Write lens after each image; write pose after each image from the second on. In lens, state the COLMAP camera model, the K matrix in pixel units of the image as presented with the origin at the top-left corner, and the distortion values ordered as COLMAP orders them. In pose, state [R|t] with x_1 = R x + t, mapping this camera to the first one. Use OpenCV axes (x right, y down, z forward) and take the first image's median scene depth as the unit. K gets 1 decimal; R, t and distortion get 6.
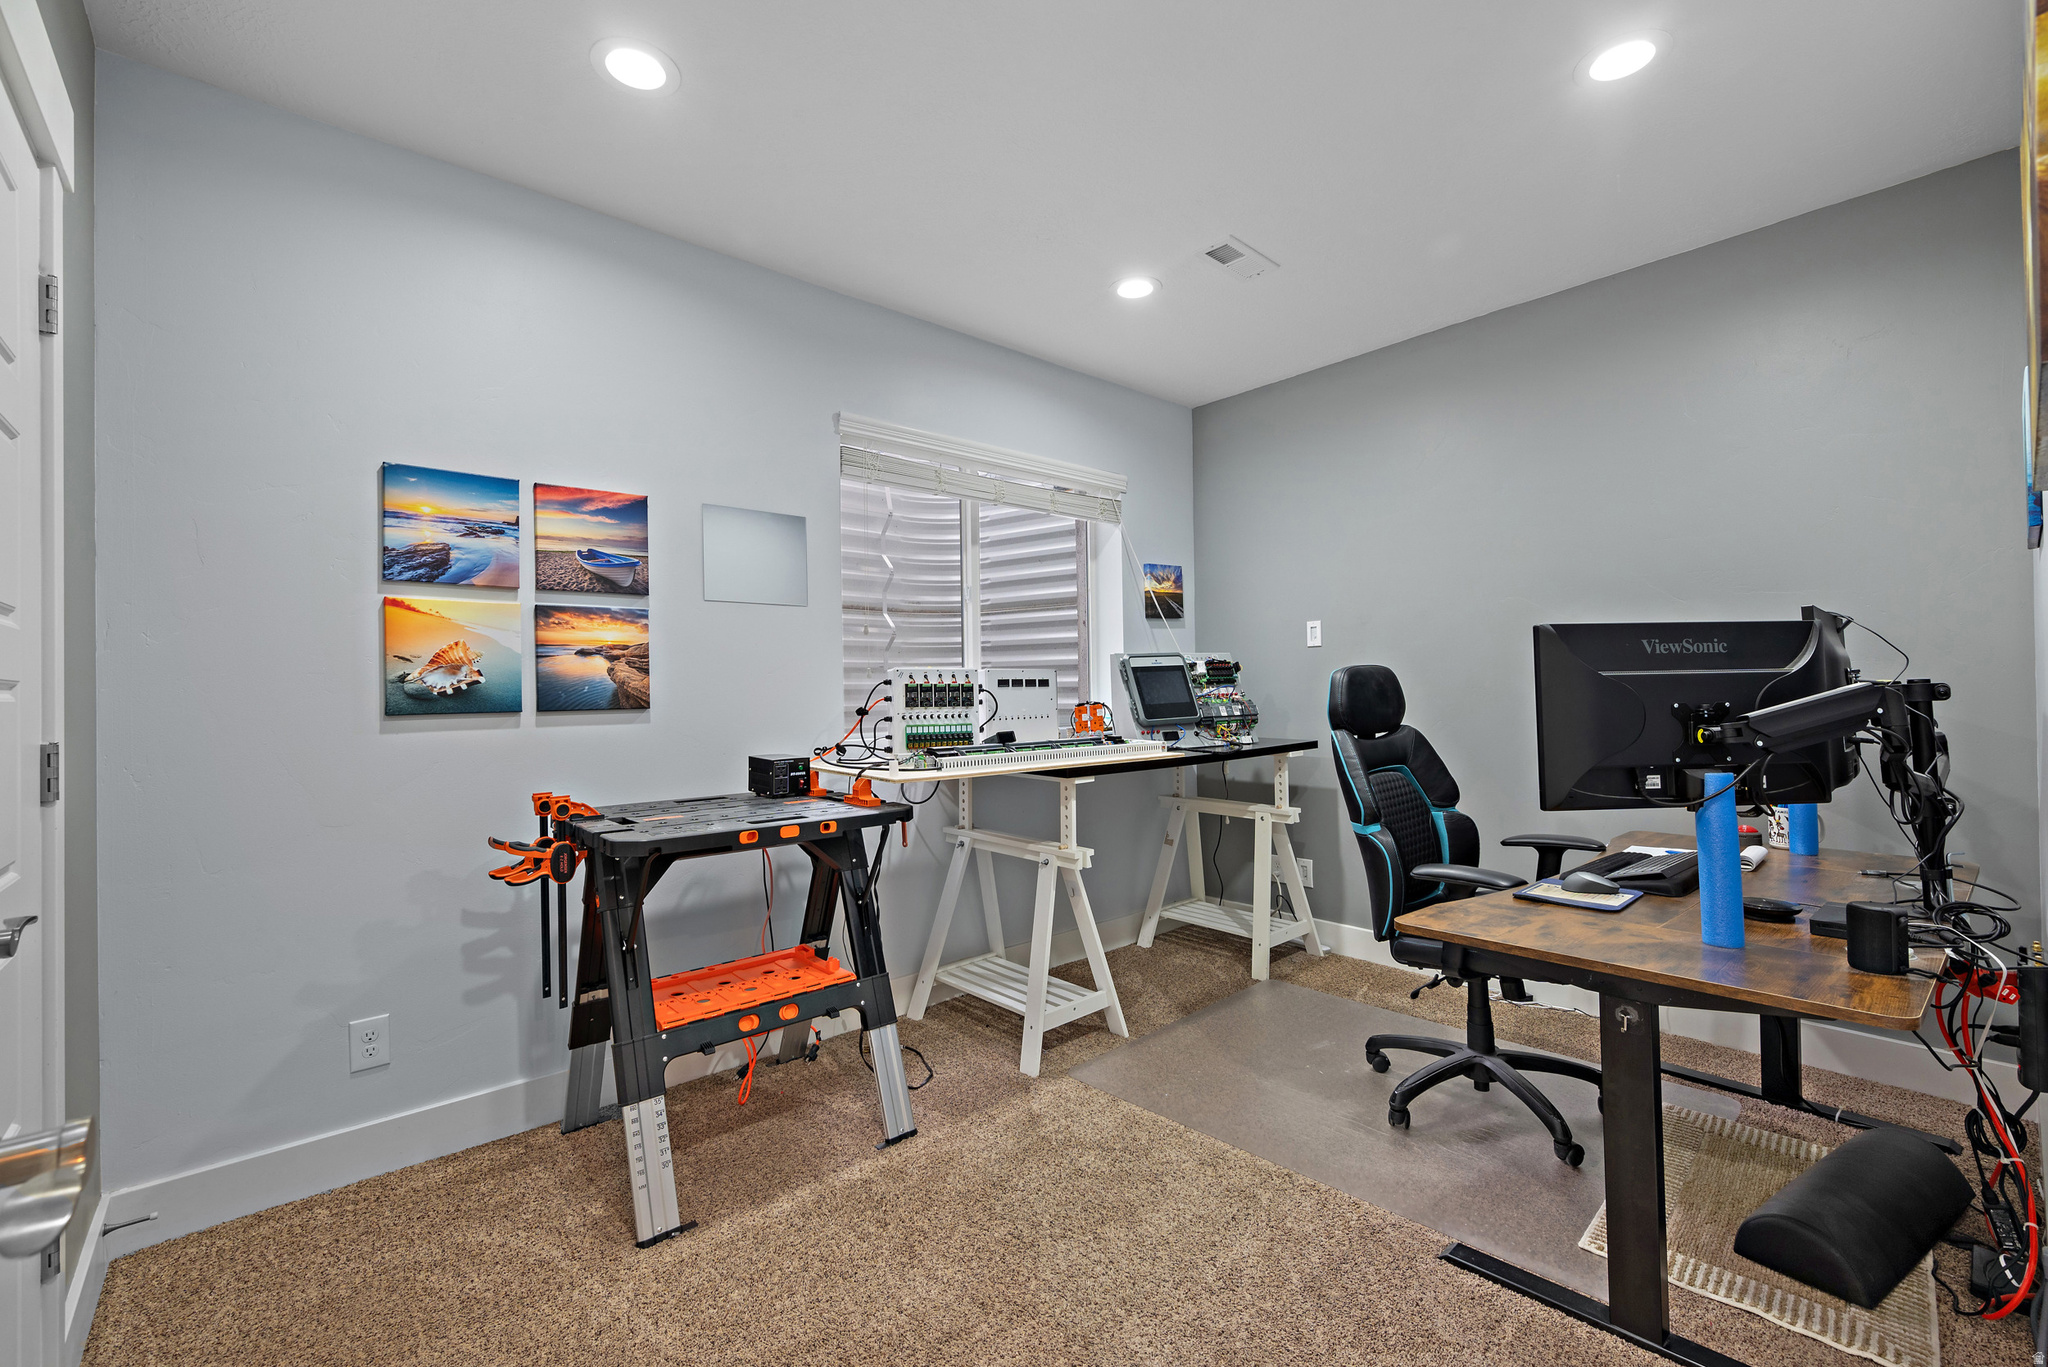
lens RADIAL K [[883.7, 0, 1030.6], [0, 883.7, 678.2], [0, 0, 1]] dist [0.001495, 0.000049]
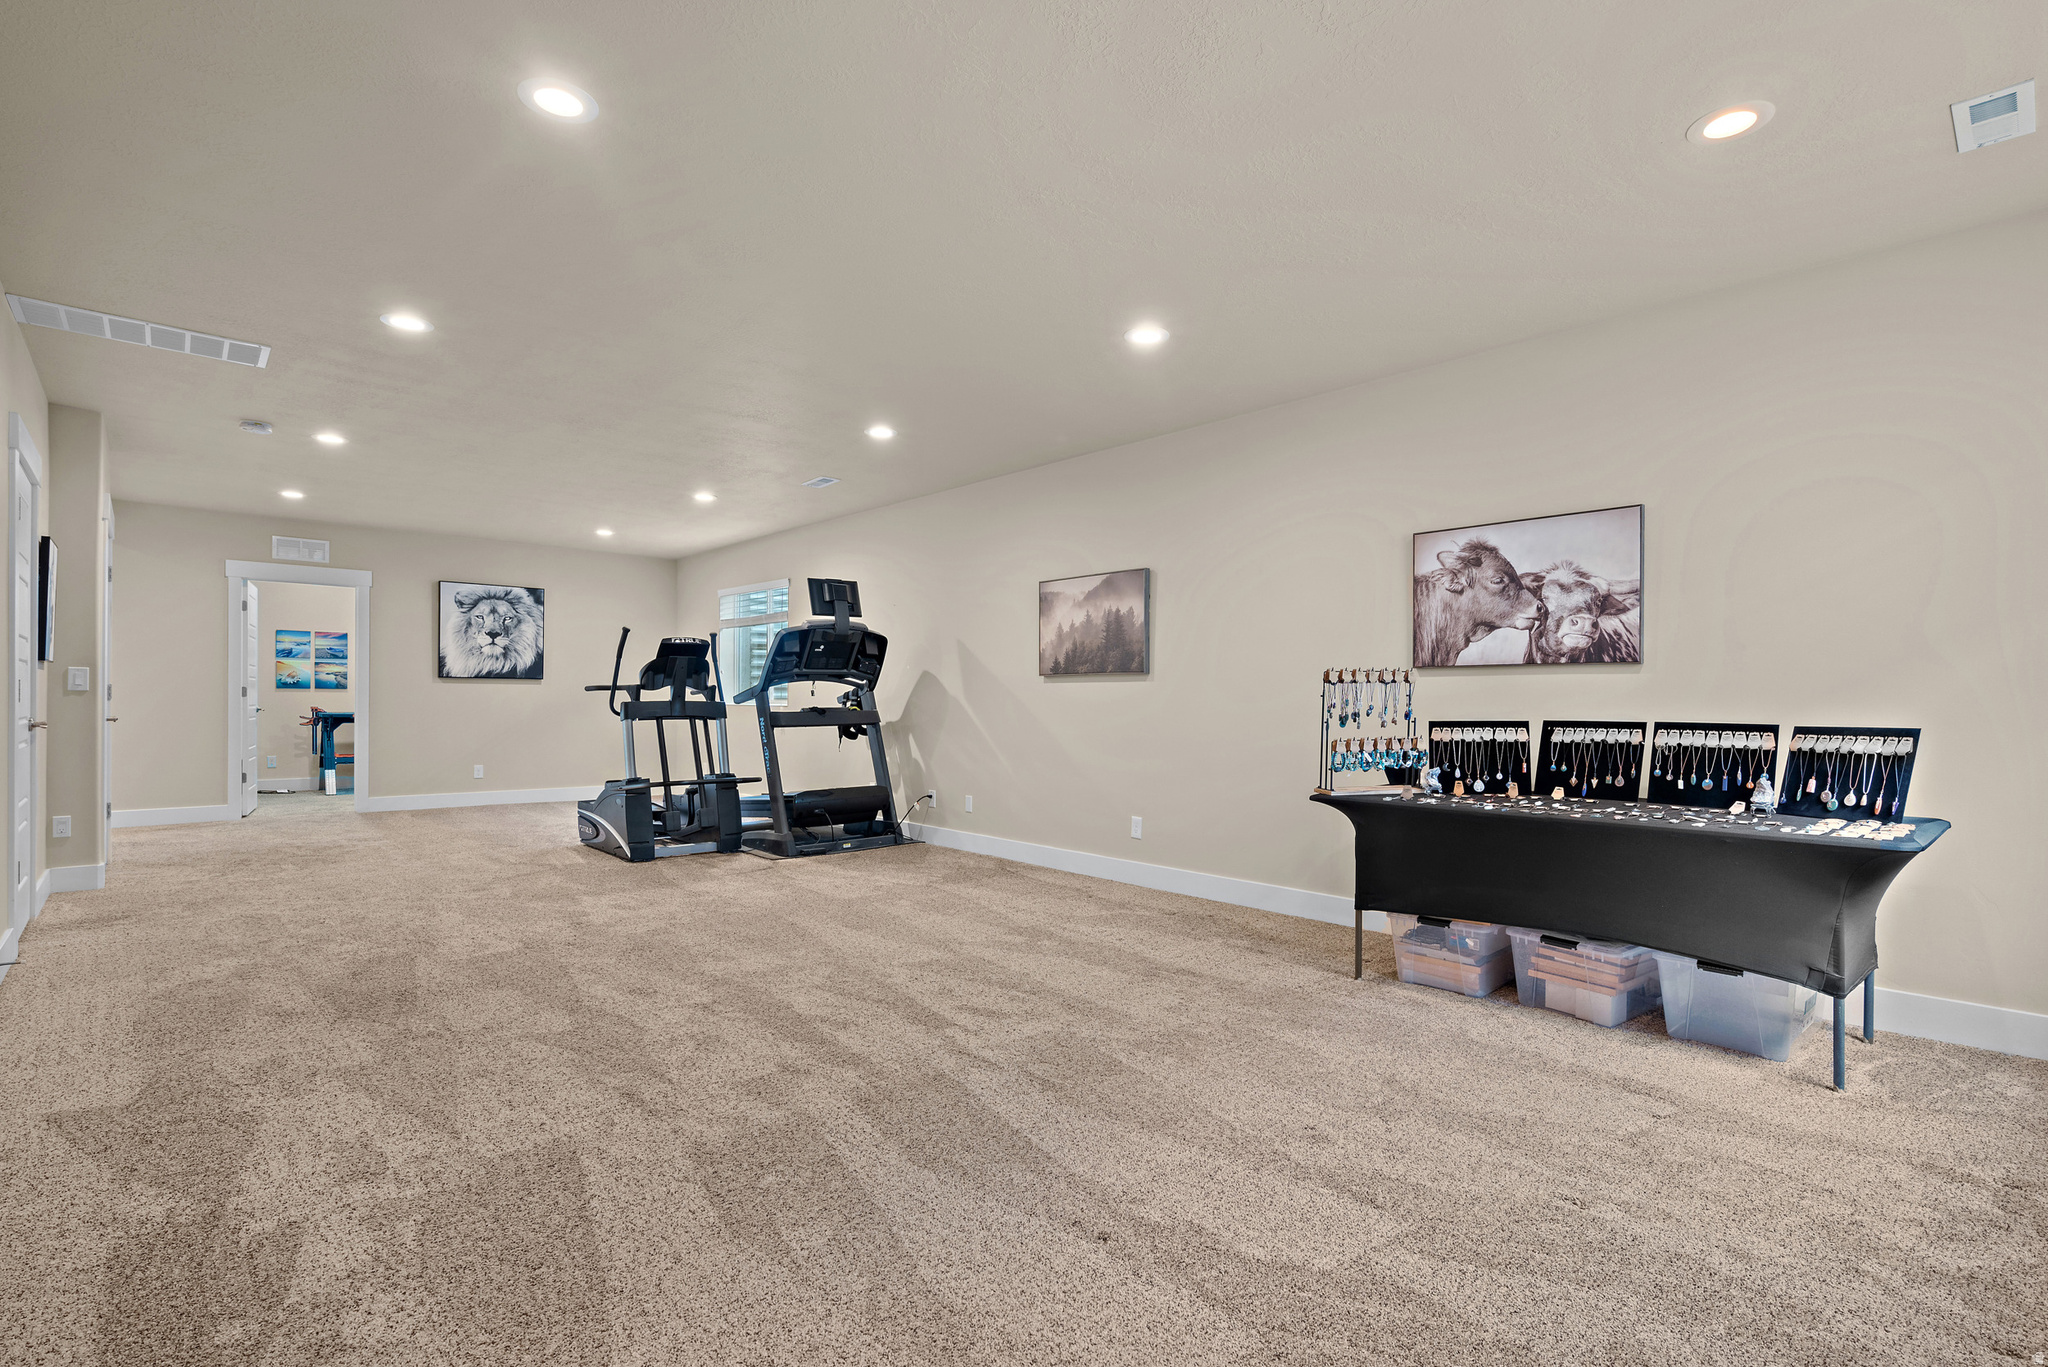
lens RADIAL K [[950.1, 0, 1020.2], [0, 950.1, 693.3], [0, 0, 1]] dist [-0.003366, -0.000295]
pose [[0.999879, 0.014016, 0.006690, 2.663189], [-0.014014, 0.999902, -0.000385, 0.017716], [-0.006695, 0.000291, 0.999978, -3.389916]]
